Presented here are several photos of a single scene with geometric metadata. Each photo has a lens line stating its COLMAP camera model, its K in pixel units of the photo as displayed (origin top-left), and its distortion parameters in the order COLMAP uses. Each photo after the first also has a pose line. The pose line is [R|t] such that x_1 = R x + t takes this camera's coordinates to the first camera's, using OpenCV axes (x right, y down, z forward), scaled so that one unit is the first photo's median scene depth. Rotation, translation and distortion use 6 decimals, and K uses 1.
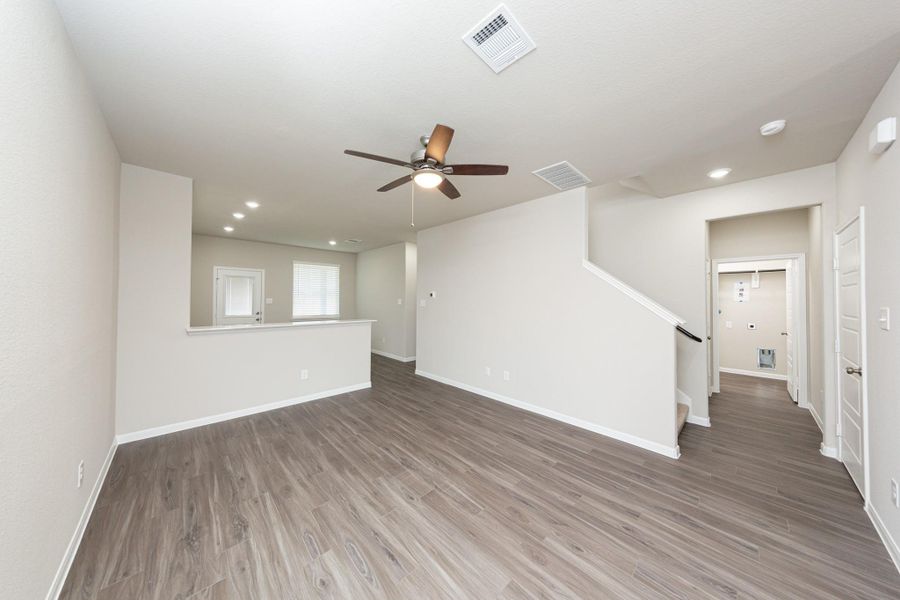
lens RADIAL K [[286.7, 0, 450.7], [0, 286.7, 297.3], [0, 0, 1]] dist [-0.001274, -0.000068]
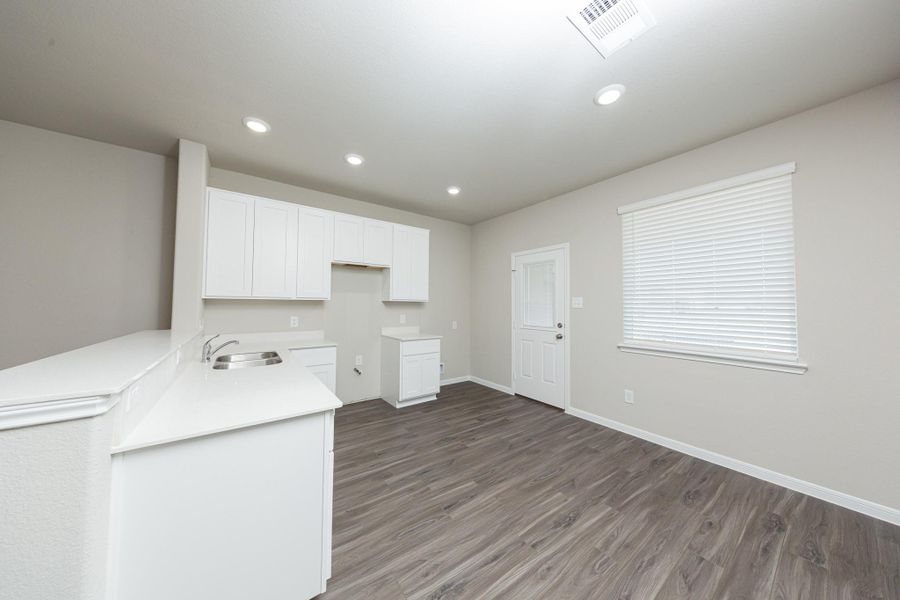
lens RADIAL K [[286.7, 0, 450.7], [0, 286.7, 297.3], [0, 0, 1]] dist [-0.001274, -0.000068]
pose [[-0.151765, -0.036440, -0.987745, -0.150205], [0.000267, 0.999319, -0.036908, 0.032539], [0.988417, -0.005865, -0.151652, 1.242572]]
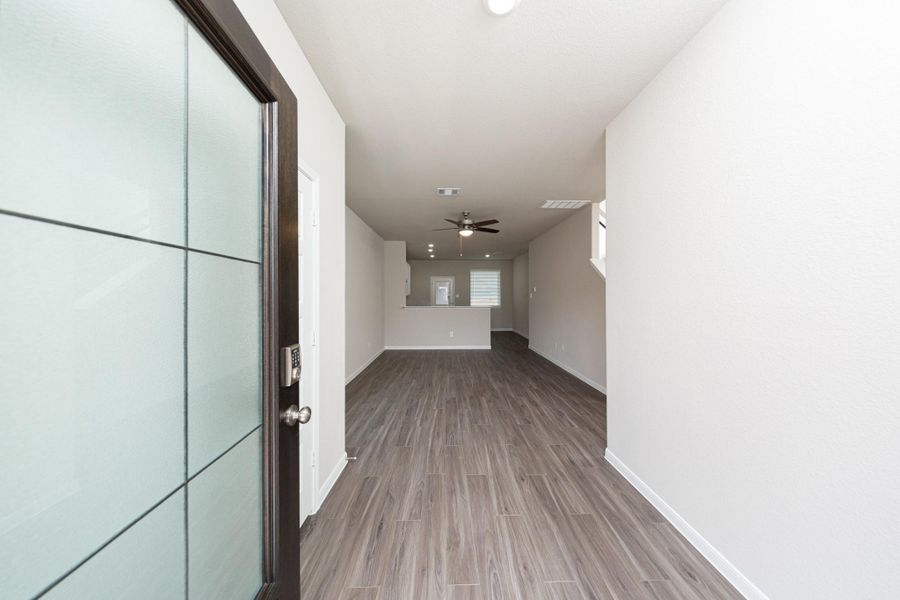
lens RADIAL K [[286.7, 0, 450.7], [0, 286.7, 297.3], [0, 0, 1]] dist [-0.001274, -0.000068]
pose [[0.734942, -0.005253, -0.678110, 0.621189], [0.008502, 0.999963, 0.001468, 0.026155], [0.678077, -0.006844, 0.734959, -0.294929]]
